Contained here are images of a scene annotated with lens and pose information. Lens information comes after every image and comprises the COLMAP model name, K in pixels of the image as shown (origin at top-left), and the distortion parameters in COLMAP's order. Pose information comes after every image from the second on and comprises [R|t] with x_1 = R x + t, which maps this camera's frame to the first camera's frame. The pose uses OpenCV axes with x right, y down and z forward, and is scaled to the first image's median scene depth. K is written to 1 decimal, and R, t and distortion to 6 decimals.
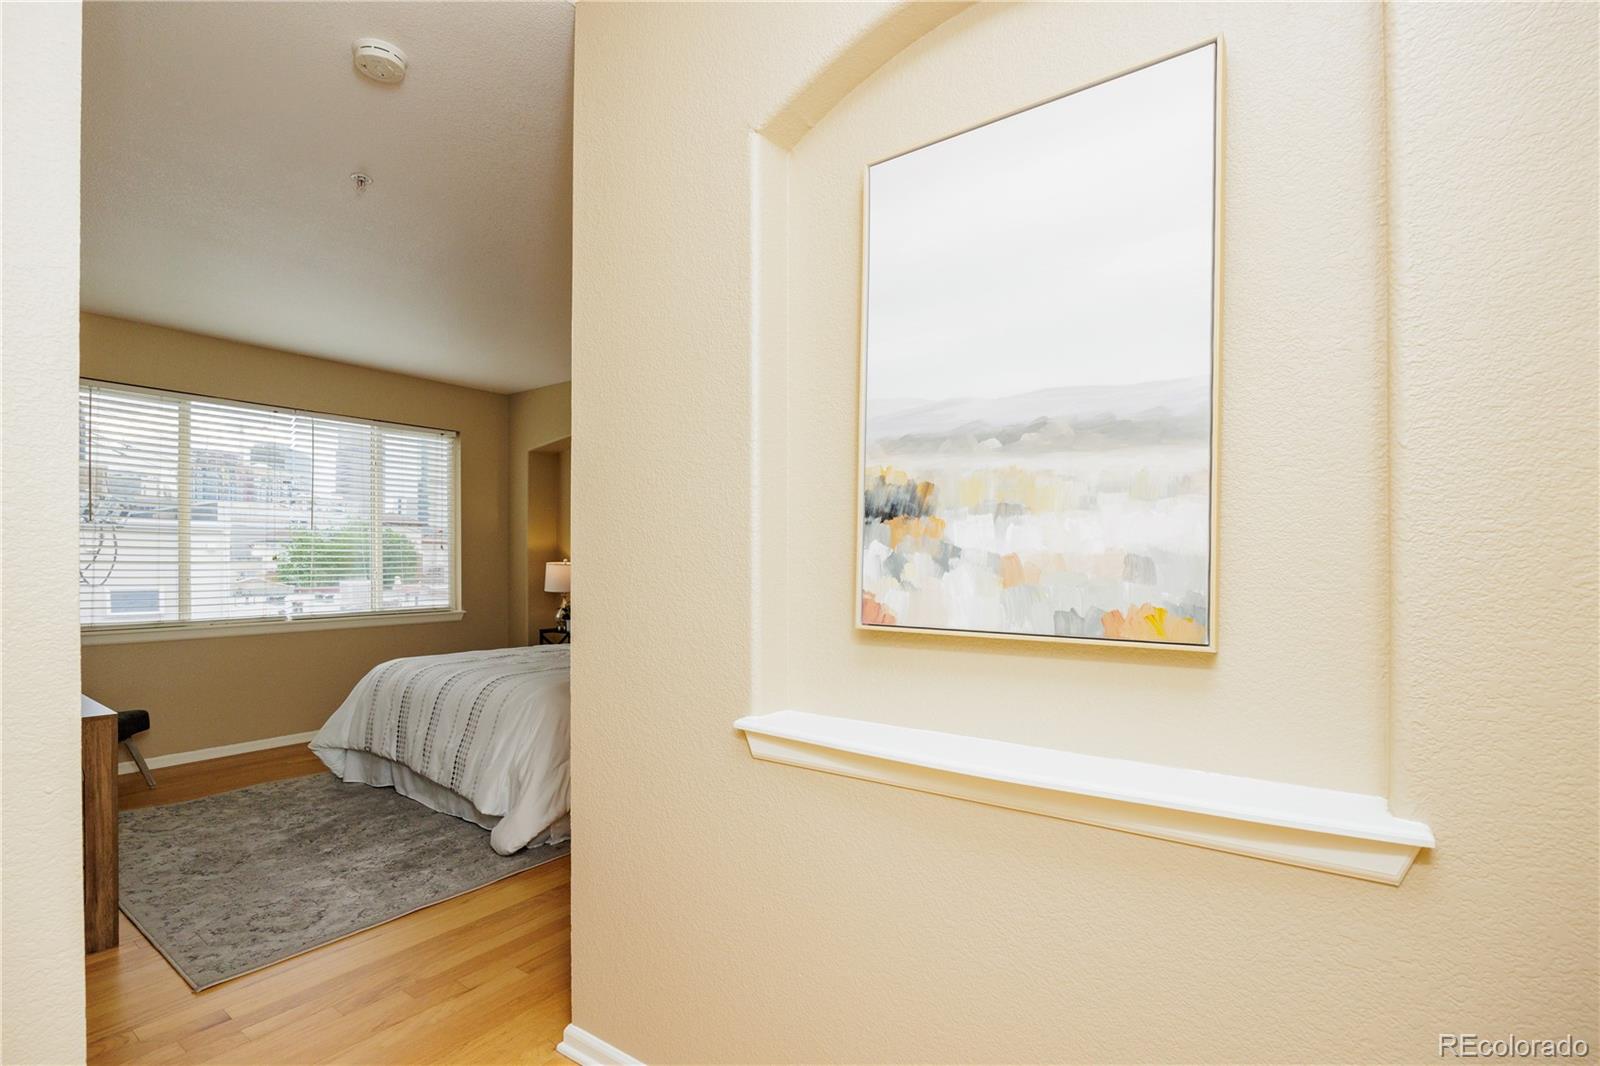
lens RADIAL K [[737.3, 0, 799.8], [0, 737.3, 564.5], [0, 0, 1]] dist [-0.020129, 0.000189]
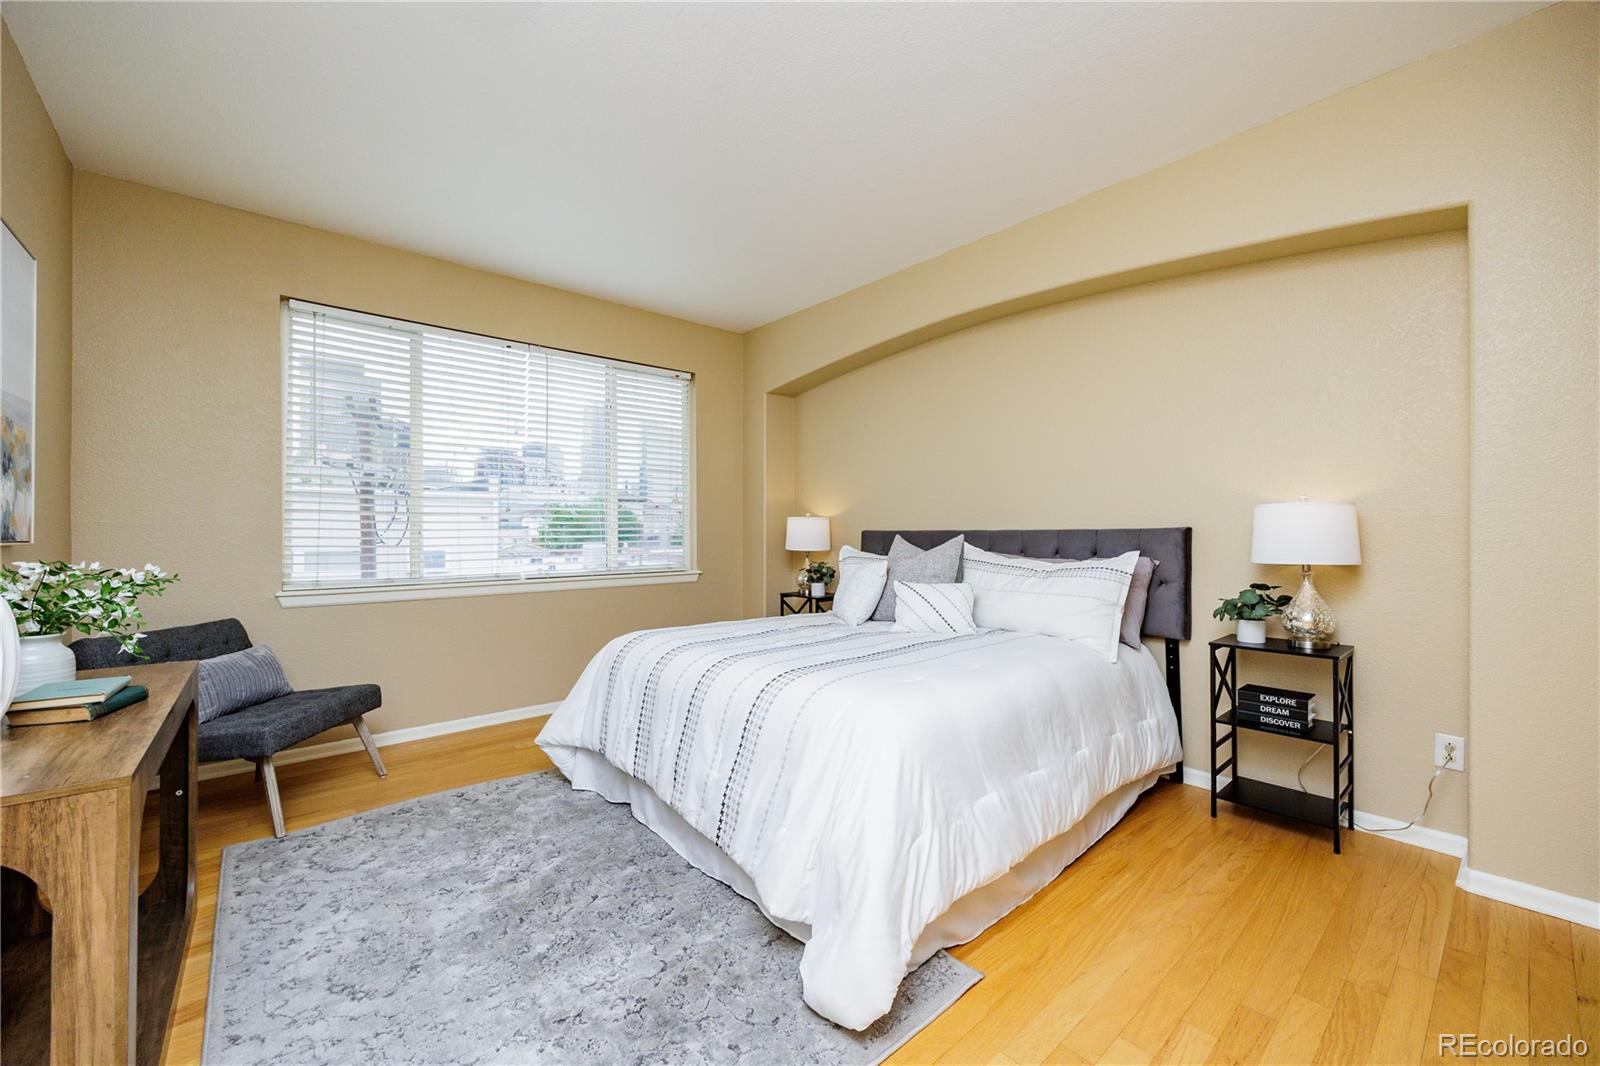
lens RADIAL K [[604.5, 0, 778.1], [0, 604.5, 528.8], [0, 0, 1]] dist [0.001309, 0.000015]
pose [[0.968343, -0.004664, -0.249578, -0.267983], [0.002267, 0.999949, -0.009888, 0.028831], [0.249611, 0.009009, 0.968304, 0.456998]]
